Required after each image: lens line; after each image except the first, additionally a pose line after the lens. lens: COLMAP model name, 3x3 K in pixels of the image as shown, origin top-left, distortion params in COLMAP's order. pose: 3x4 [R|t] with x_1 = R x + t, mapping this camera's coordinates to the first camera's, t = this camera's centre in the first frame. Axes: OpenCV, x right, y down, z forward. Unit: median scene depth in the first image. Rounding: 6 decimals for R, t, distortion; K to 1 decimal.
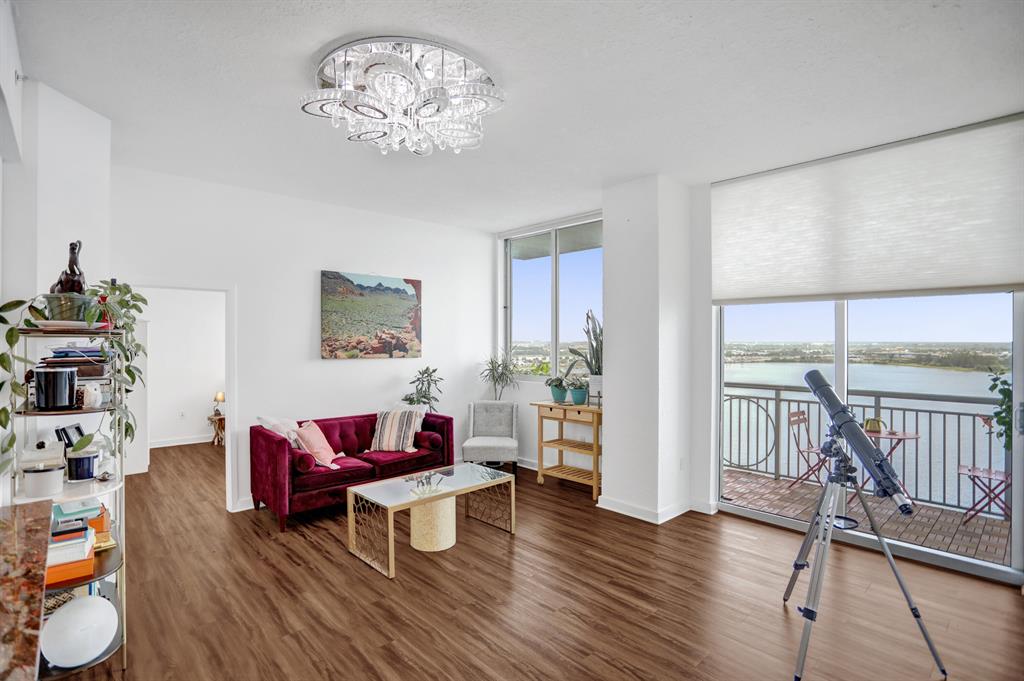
lens RADIAL K [[500.3, 0, 508.4], [0, 500.3, 341.1], [0, 0, 1]] dist [-0.068530, 0.028244]
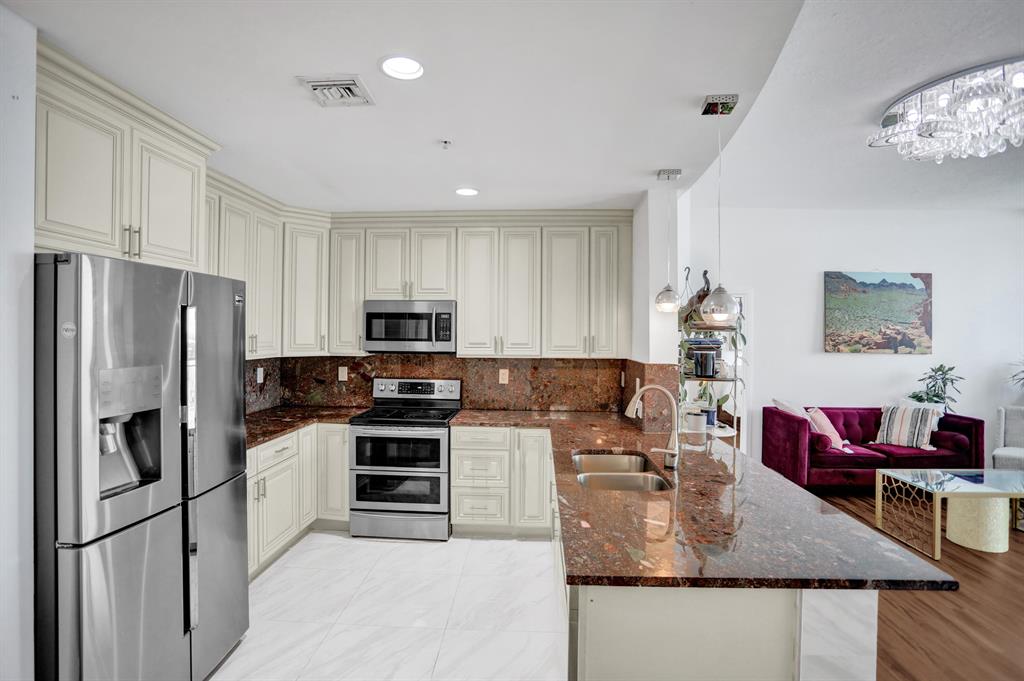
lens RADIAL K [[502.2, 0, 512.4], [0, 502.2, 334.4], [0, 0, 1]] dist [-0.074486, 0.033455]
pose [[0.702511, 0.006989, -0.711638, -0.095803], [-0.009931, 0.999951, 0.000018, 0.003218], [0.711603, 0.007055, 0.702546, -0.255620]]
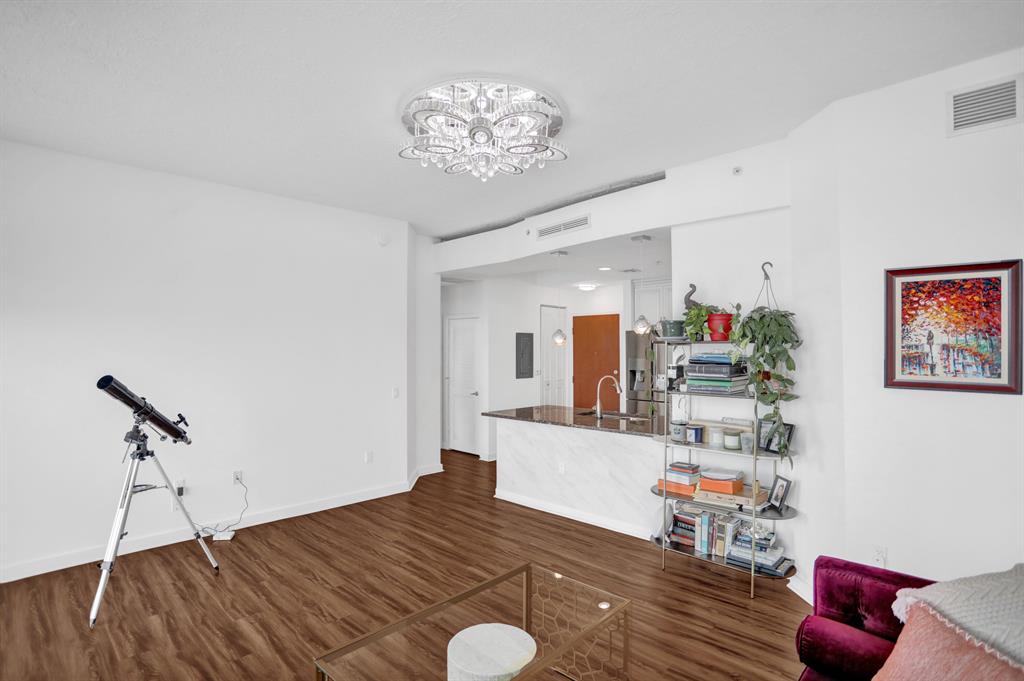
lens RADIAL K [[511.3, 0, 509.7], [0, 511.3, 344.2], [0, 0, 1]] dist [-0.034326, 0.000475]
pose [[-0.998315, 0.001369, -0.058015, -0.109977], [0.001582, 0.999992, -0.003615, -0.003883], [0.058010, -0.003700, -0.998309, 1.194014]]
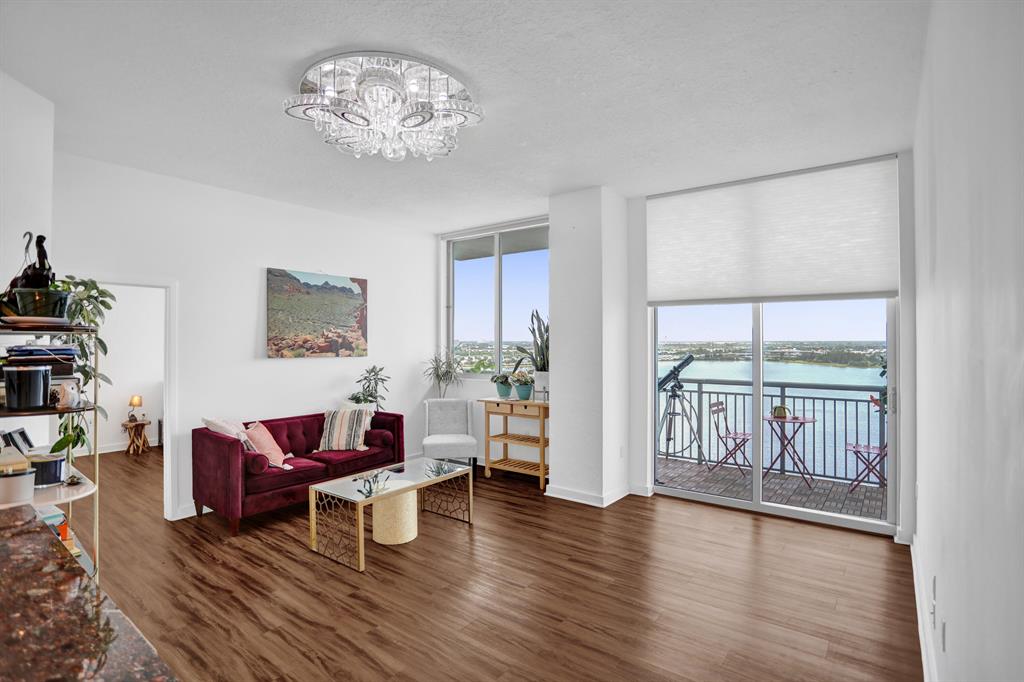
lens RADIAL K [[502.2, 0, 512.4], [0, 502.2, 334.9], [0, 0, 1]] dist [-0.074486, 0.033455]
pose [[0.985893, -0.001062, 0.167376, -0.065298], [0.003155, 0.999920, -0.012239, 0.003334], [-0.167349, 0.012594, 0.985817, -0.042756]]
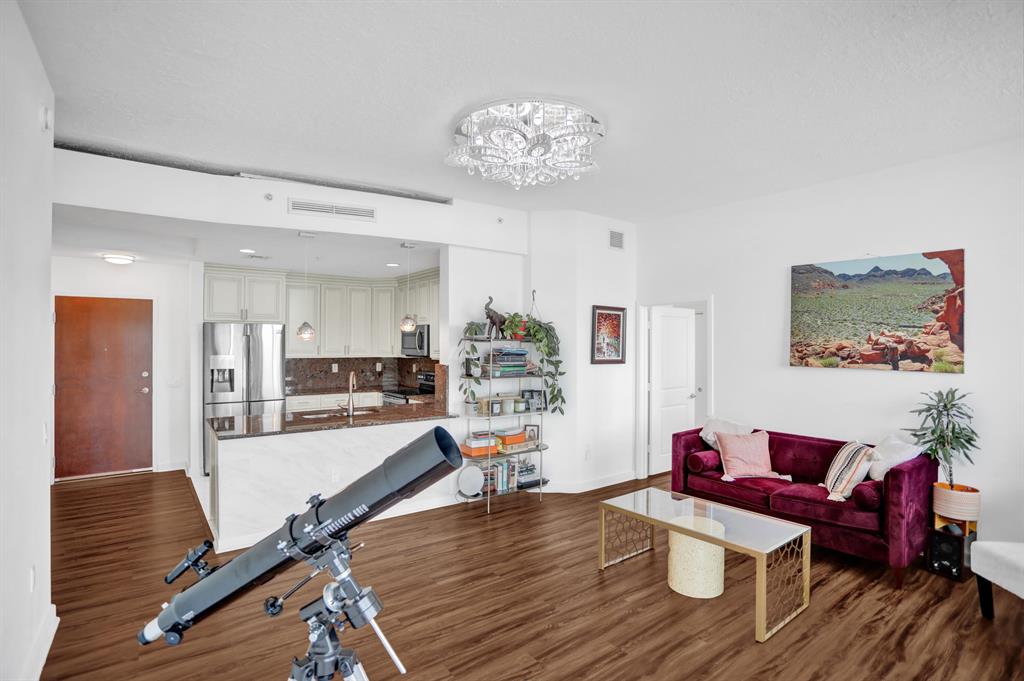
lens RADIAL K [[502.2, 0, 512.4], [0, 502.2, 334.4], [0, 0, 1]] dist [-0.074486, 0.033455]
pose [[-0.099023, -0.016833, -0.994943, 0.562689], [-0.005661, 0.999850, -0.016352, -0.003591], [0.995069, 0.004013, -0.099103, 0.606333]]
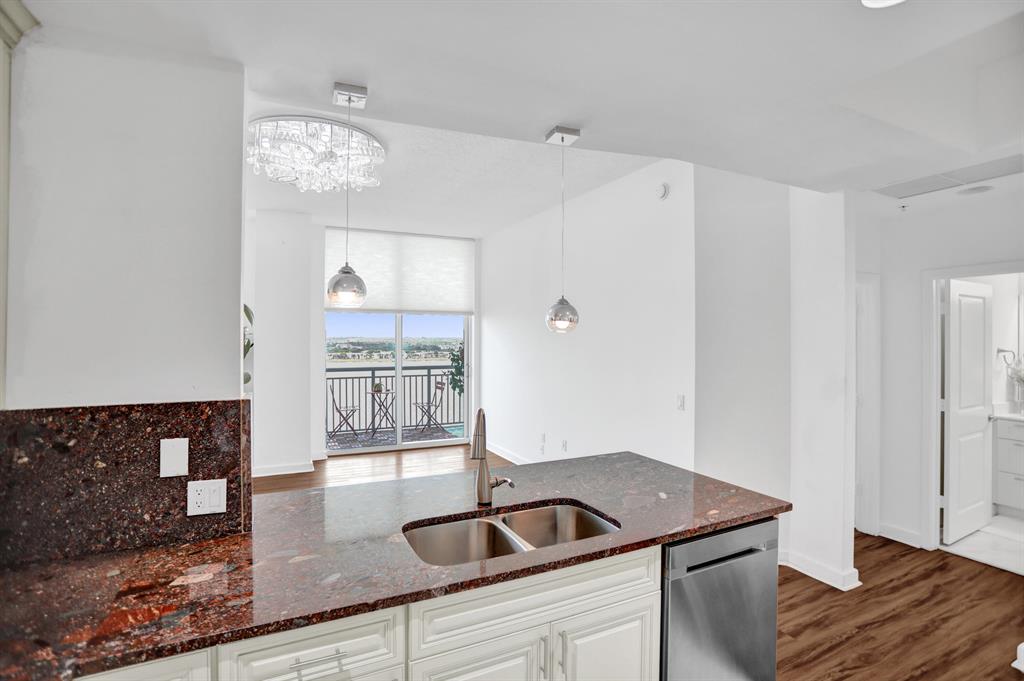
lens RADIAL K [[502.2, 0, 512.4], [0, 502.2, 334.4], [0, 0, 1]] dist [-0.074486, 0.033455]
pose [[0.281606, 0.001058, 0.959530, -0.731109], [0.001829, 0.999997, -0.001640, -0.003541], [-0.959529, 0.002217, 0.281603, 0.072728]]
